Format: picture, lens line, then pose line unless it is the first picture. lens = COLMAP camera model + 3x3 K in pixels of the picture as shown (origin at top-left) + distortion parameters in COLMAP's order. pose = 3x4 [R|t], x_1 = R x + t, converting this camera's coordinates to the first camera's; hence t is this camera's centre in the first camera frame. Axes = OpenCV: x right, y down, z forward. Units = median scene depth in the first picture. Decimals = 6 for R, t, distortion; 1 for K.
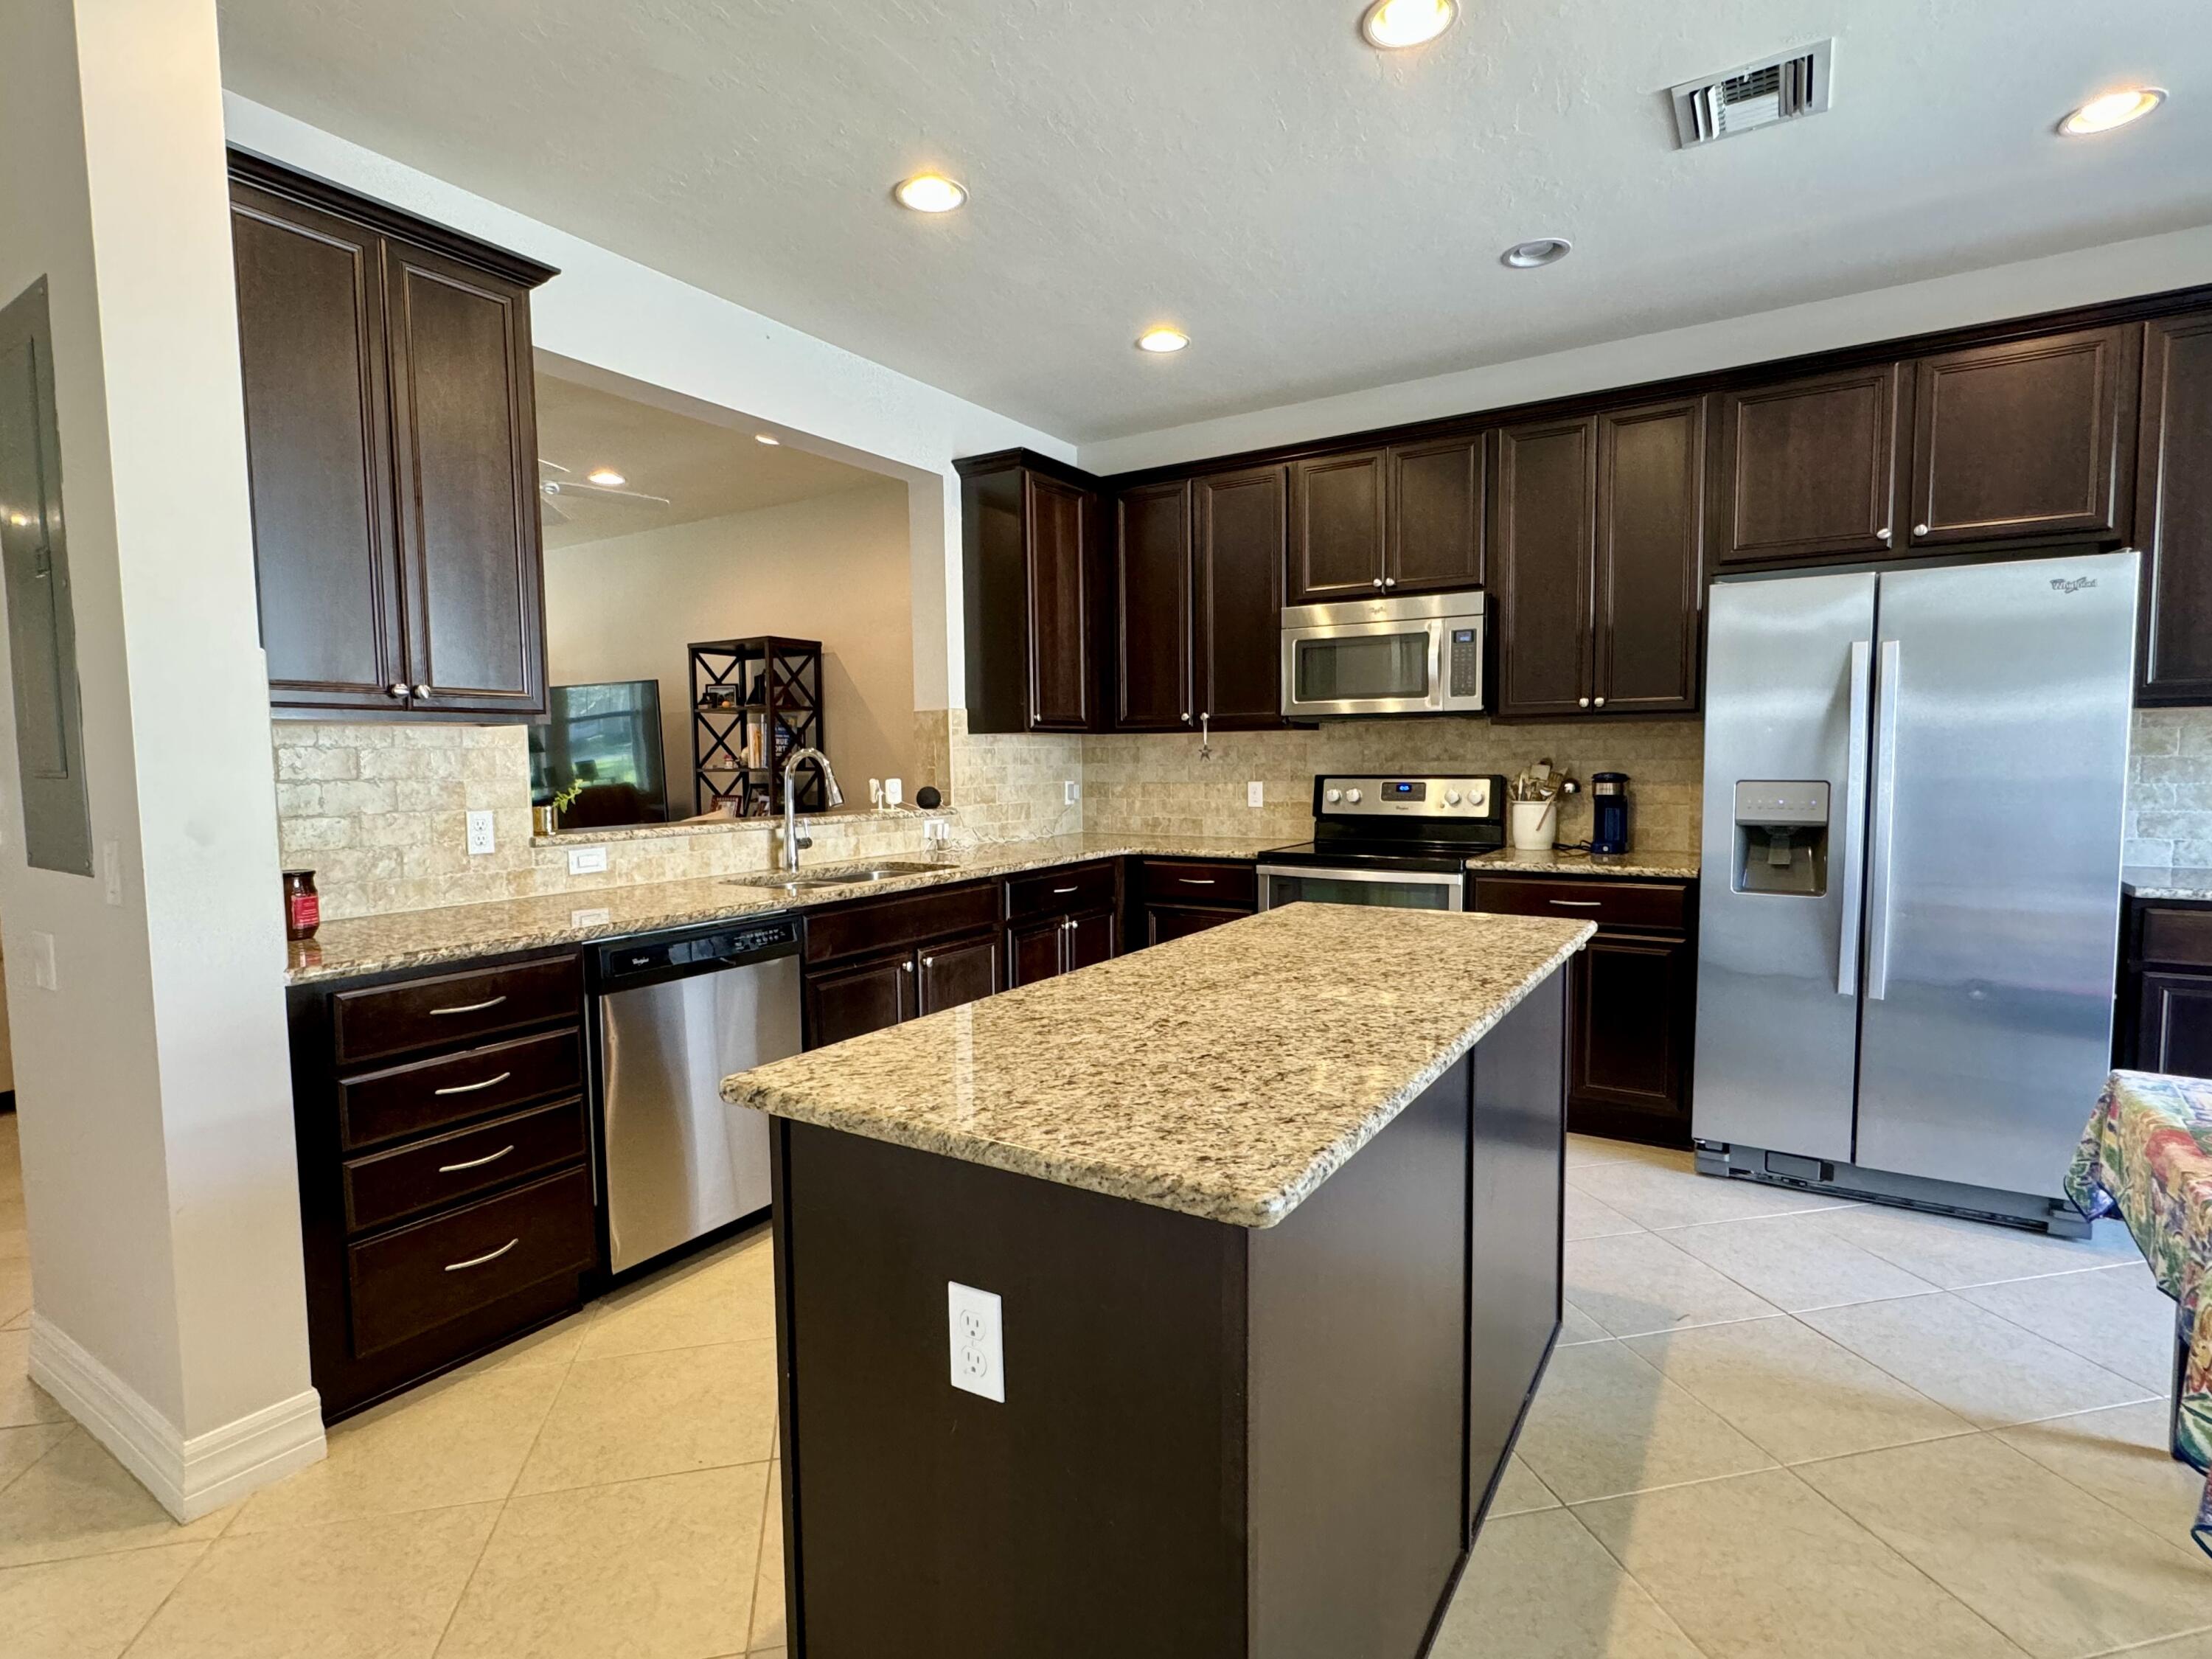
lens RADIAL K [[1084.7, 0, 1097.7], [0, 1084.7, 835.8], [0, 0, 1]] dist [-0.000031, 0.000748]
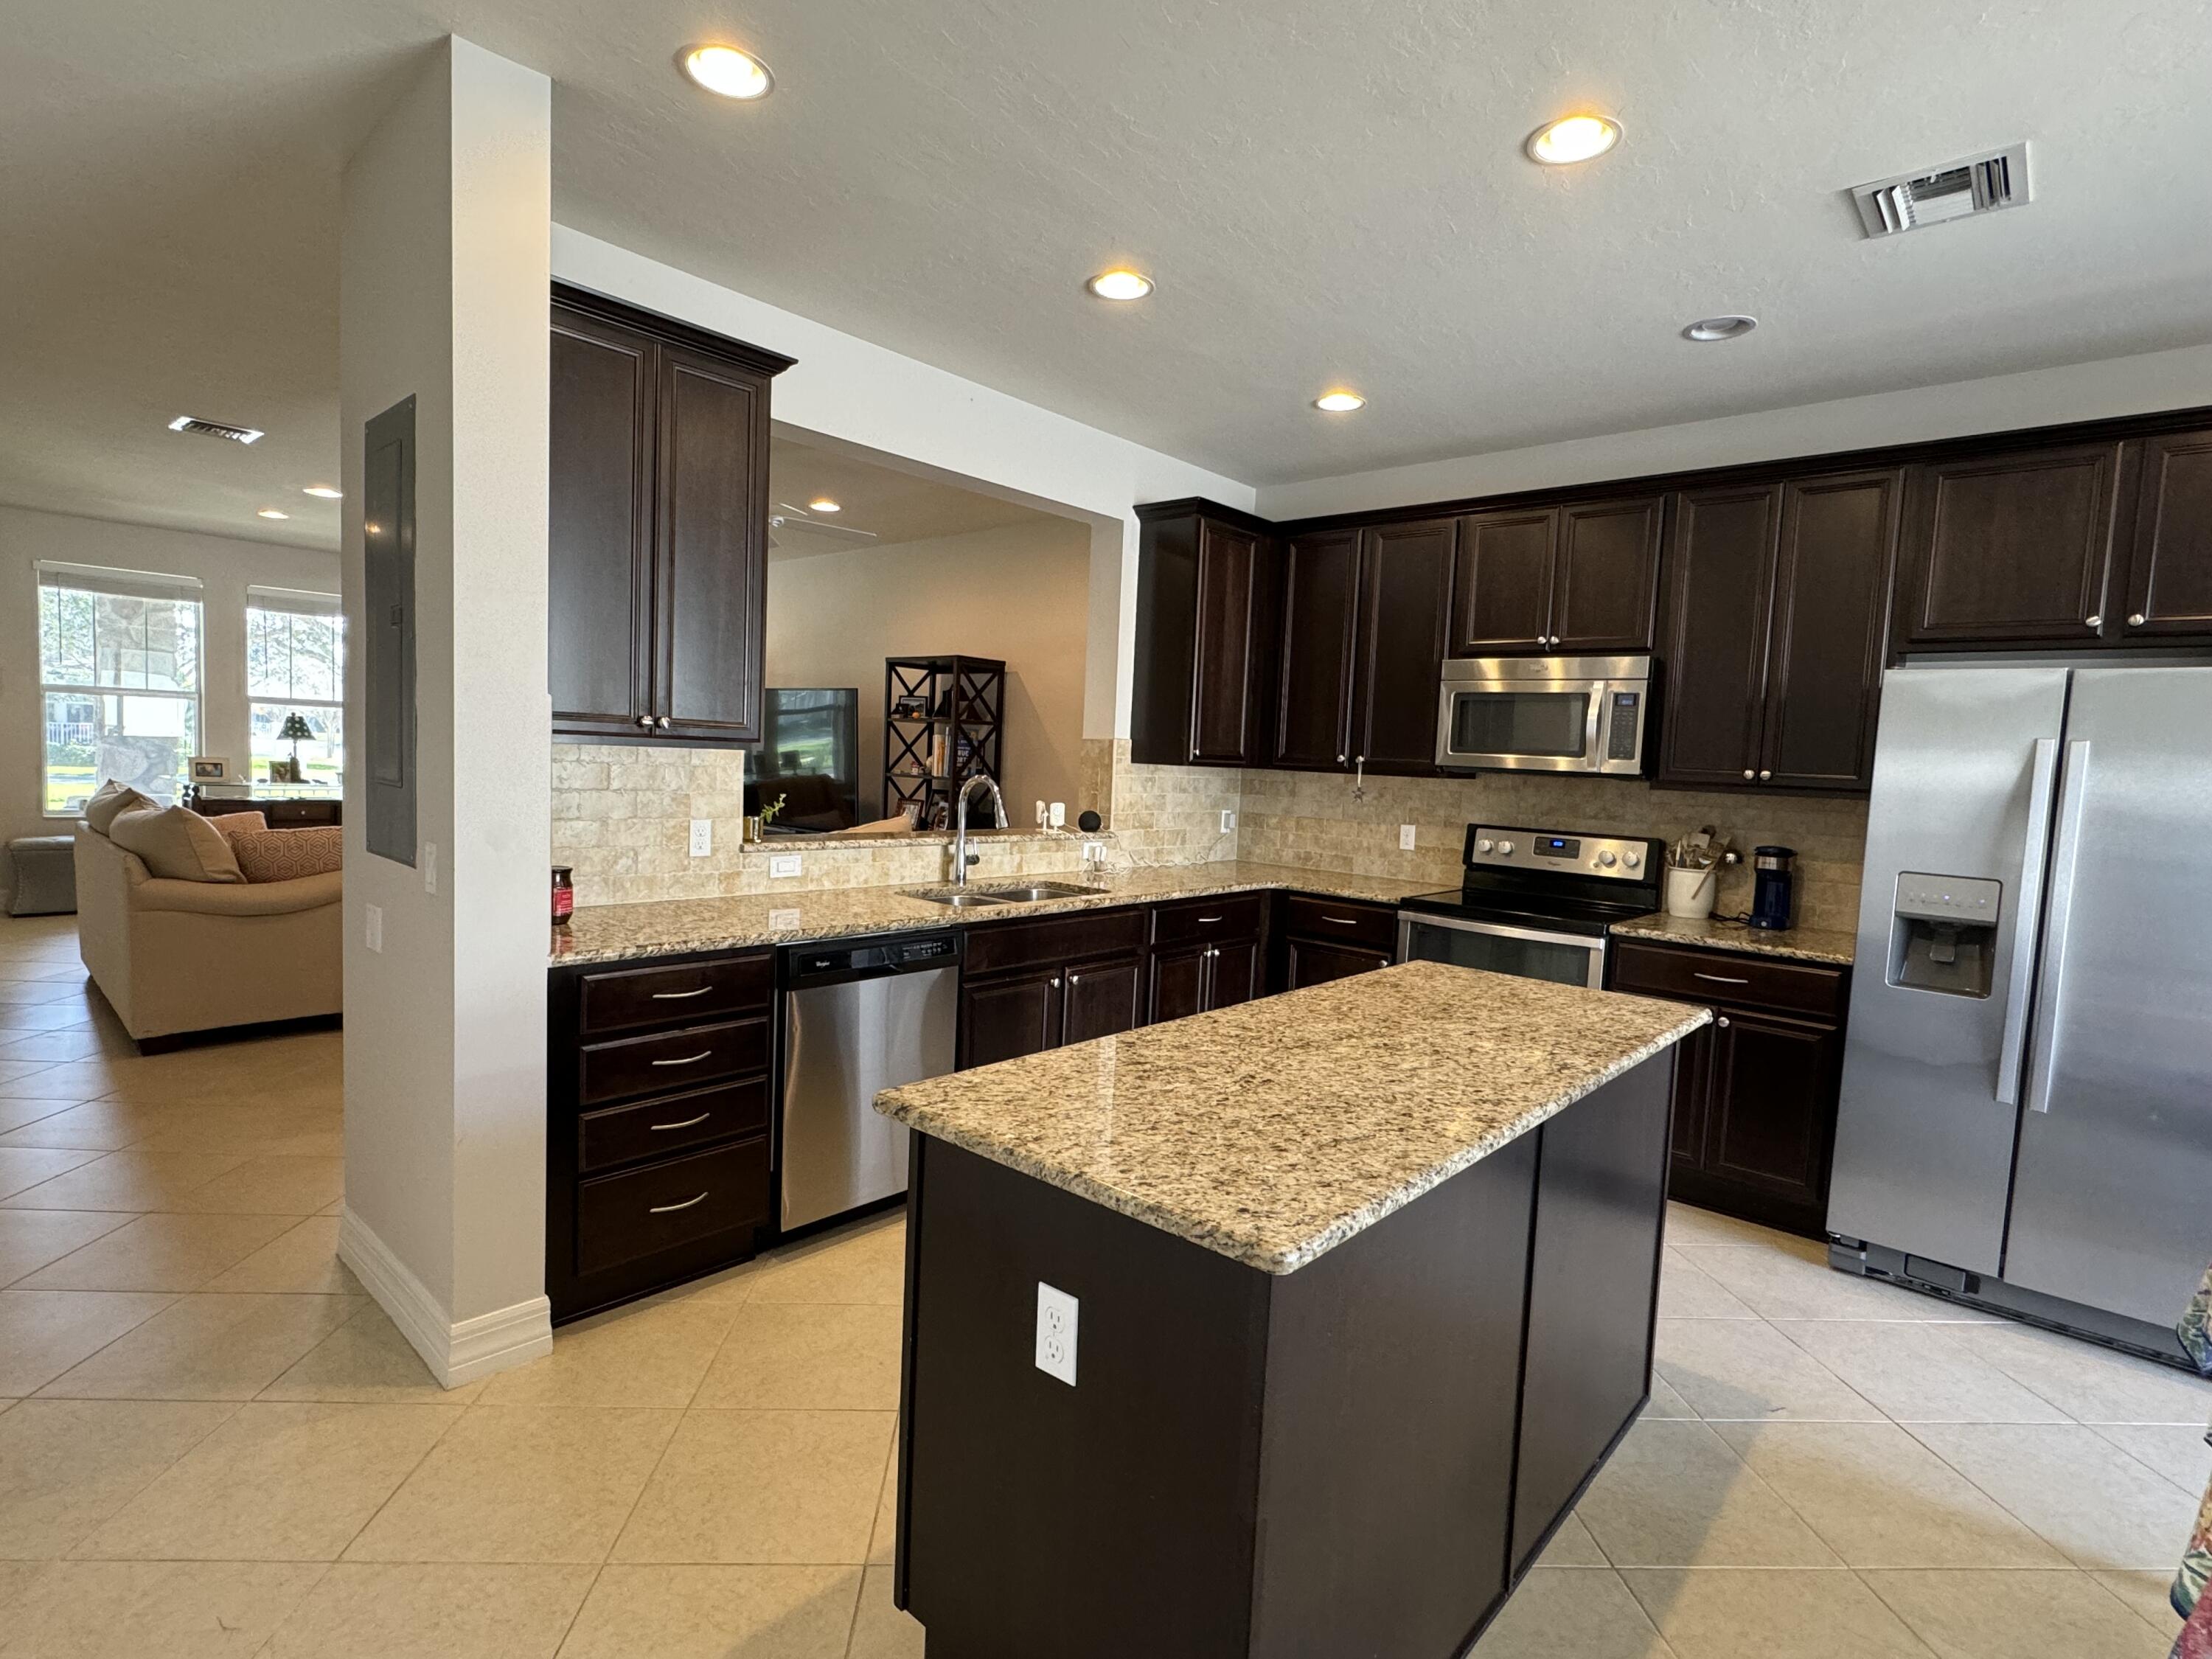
lens RADIAL K [[1084.7, 0, 1100.9], [0, 1084.7, 835.9], [0, 0, 1]] dist [-0.000031, 0.000748]
pose [[0.985231, 0.069018, -0.156706, 0.033982], [-0.069105, 0.997597, 0.004898, -0.038807], [0.156667, 0.006004, 0.987633, -0.076602]]
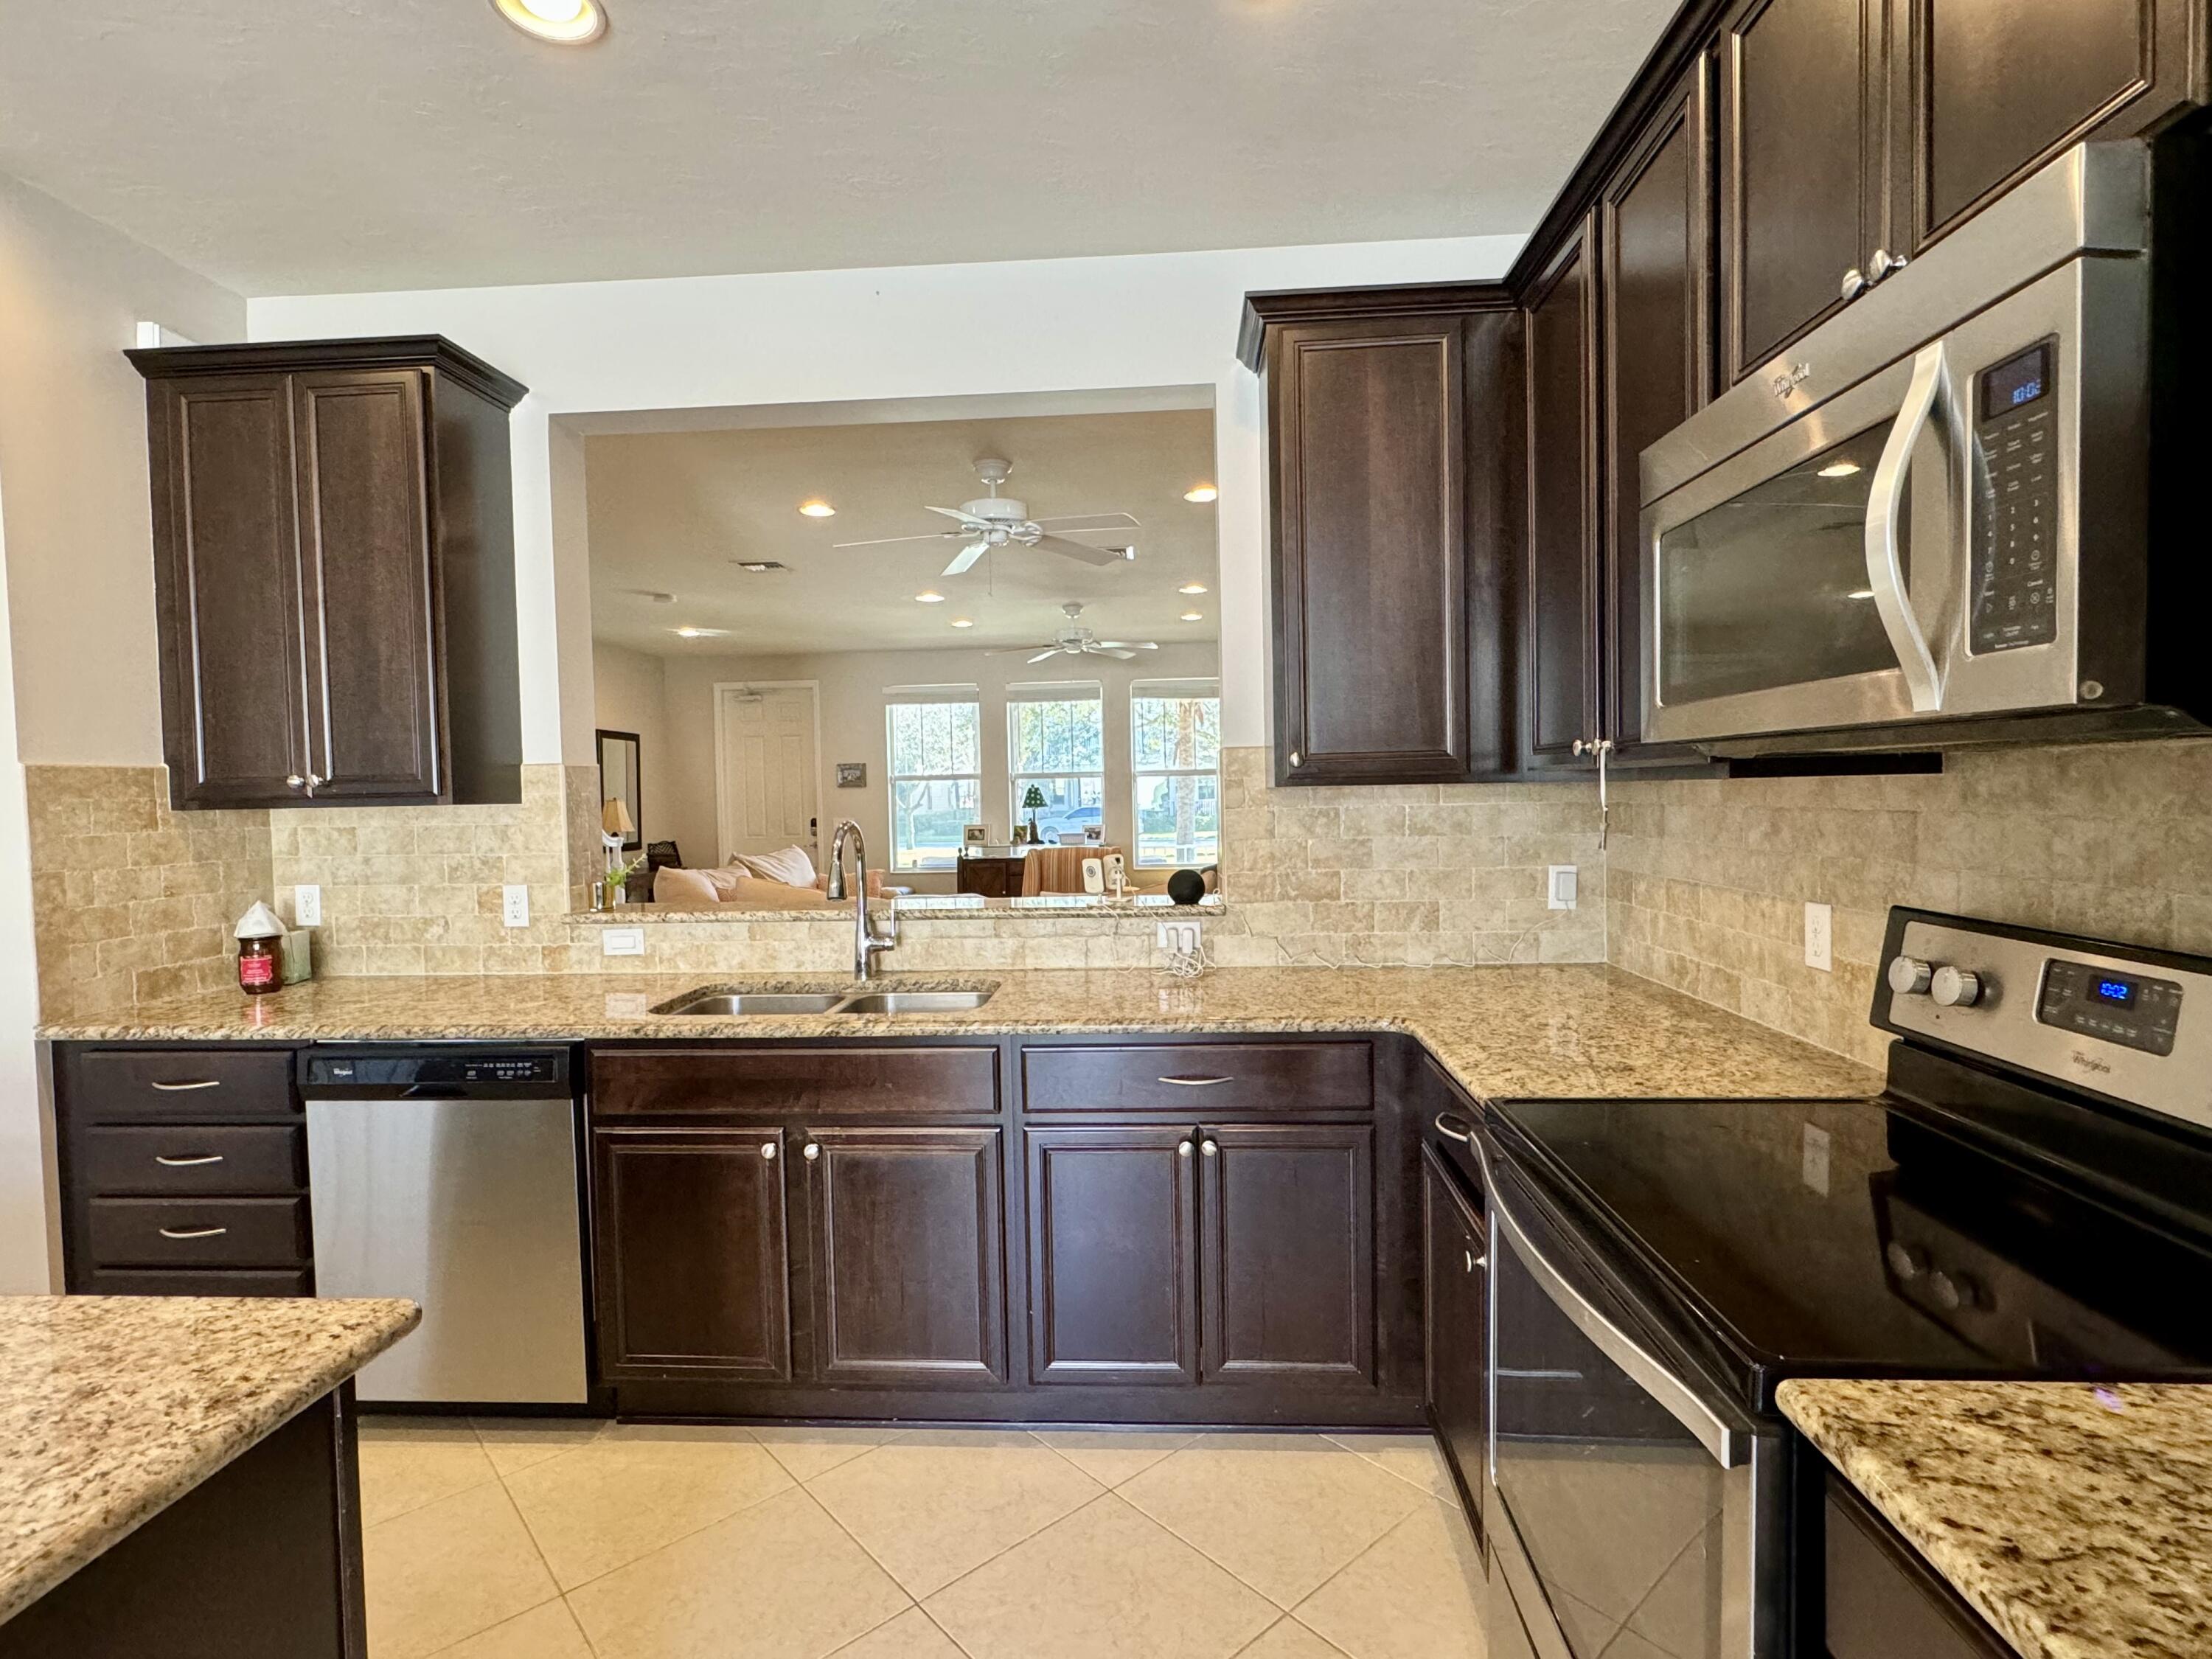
lens RADIAL K [[1084.7, 0, 1096.7], [0, 1084.7, 828.7], [0, 0, 1]] dist [-0.000031, 0.000748]
pose [[0.487752, 0.032344, -0.872383, 0.565297], [-0.048766, 0.998762, 0.009765, -0.107666], [0.871619, 0.037780, 0.488725, 0.926159]]
